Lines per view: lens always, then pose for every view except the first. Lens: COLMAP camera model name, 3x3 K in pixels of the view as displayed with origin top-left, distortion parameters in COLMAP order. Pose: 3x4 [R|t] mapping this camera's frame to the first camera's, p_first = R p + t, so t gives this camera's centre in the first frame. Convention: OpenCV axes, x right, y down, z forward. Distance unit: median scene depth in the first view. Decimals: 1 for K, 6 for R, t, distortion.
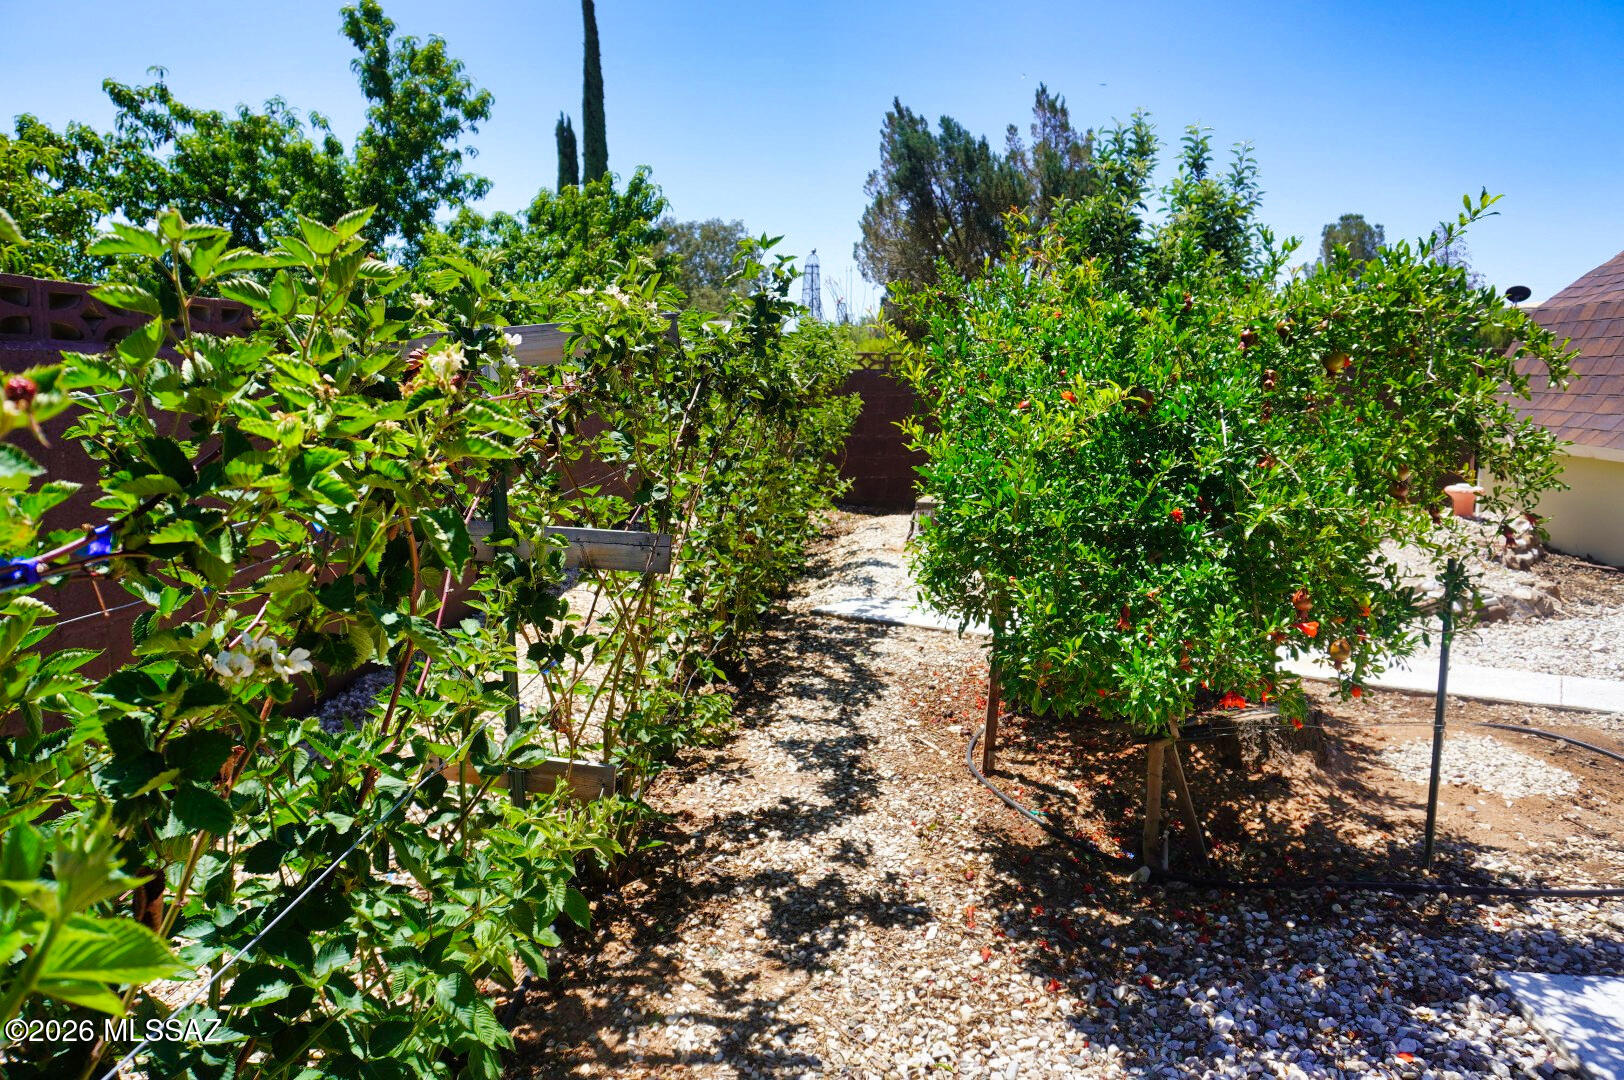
lens RADIAL K [[1087.2, 0, 808.6], [0, 1087.2, 546.0], [0, 0, 1]] dist [-0.071788, 0.037957]
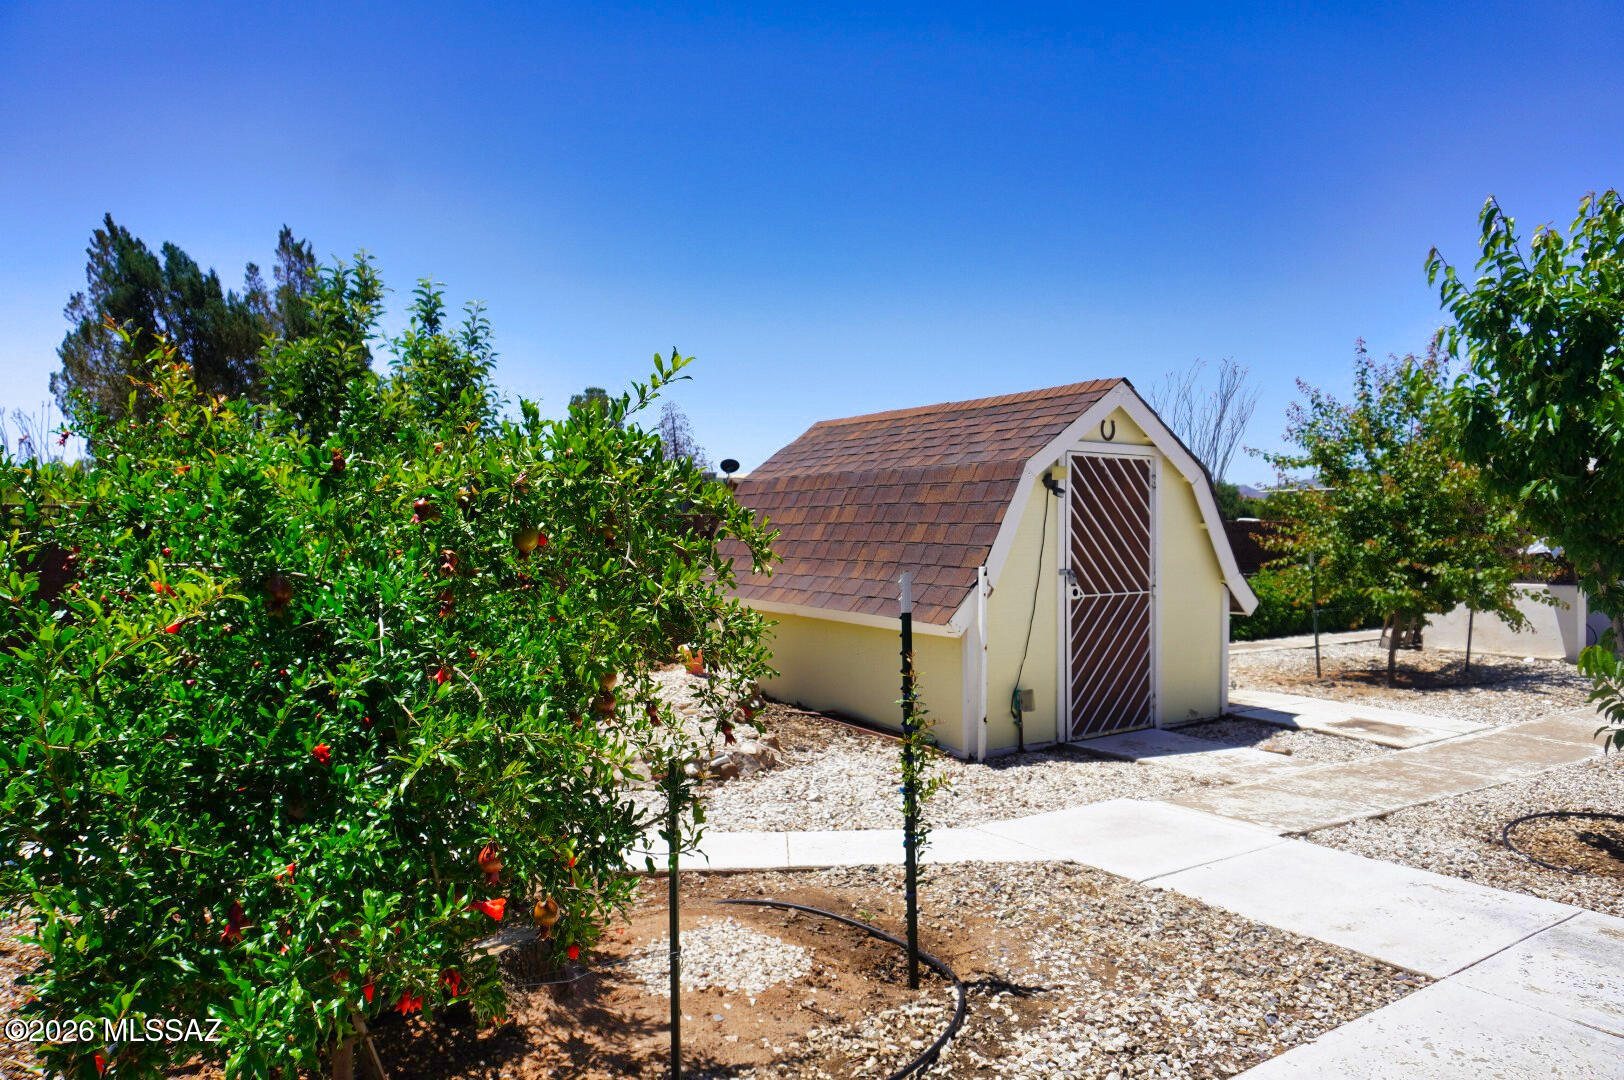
lens RADIAL K [[1113.2, 0, 812.0], [0, 1113.2, 540.0], [0, 0, 1]] dist [-0.070247, 0.000455]
pose [[0.793607, 0.011693, 0.608318, 0.099840], [0.079850, 0.989166, -0.123186, -0.033905], [-0.603168, 0.146336, 0.784075, 0.135780]]
